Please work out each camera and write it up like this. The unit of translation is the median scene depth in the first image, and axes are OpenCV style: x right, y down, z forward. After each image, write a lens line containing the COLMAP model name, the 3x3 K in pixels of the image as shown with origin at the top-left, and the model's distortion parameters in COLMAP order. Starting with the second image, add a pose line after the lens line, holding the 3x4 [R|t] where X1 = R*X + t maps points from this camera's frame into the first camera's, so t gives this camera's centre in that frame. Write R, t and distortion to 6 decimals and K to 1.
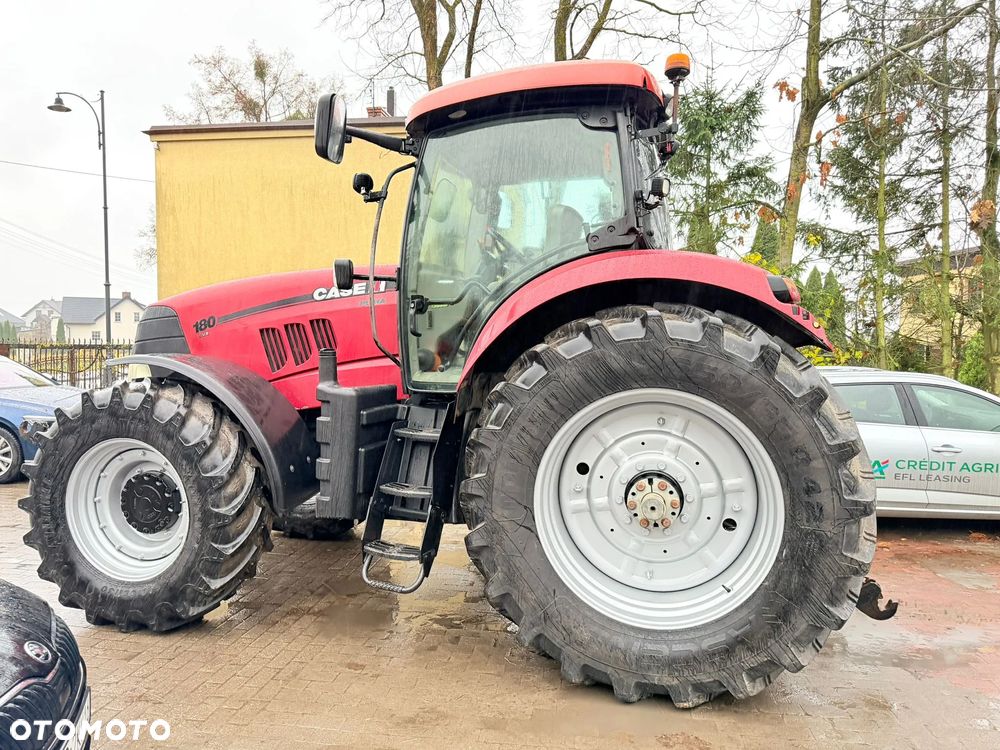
lens RADIAL K [[686.9, 0, 503.0], [0, 686.9, 373.5], [0, 0, 1]] dist [0.147884, -0.244108]
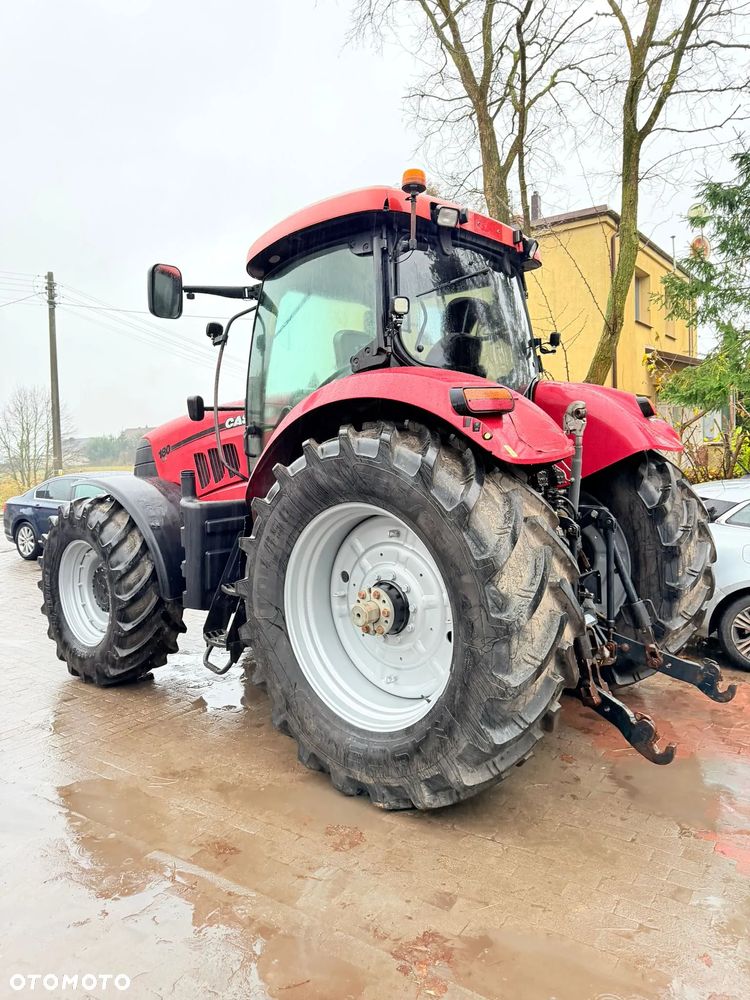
lens RADIAL K [[683.9, 0, 371.8], [0, 683.9, 497.3], [0, 0, 1]] dist [0.157141, -0.242787]
pose [[0.889567, -0.006856, -0.456754, 0.647865], [0.016333, 0.999725, 0.016802, -0.003384], [0.456513, -0.022406, 0.889434, 0.071165]]
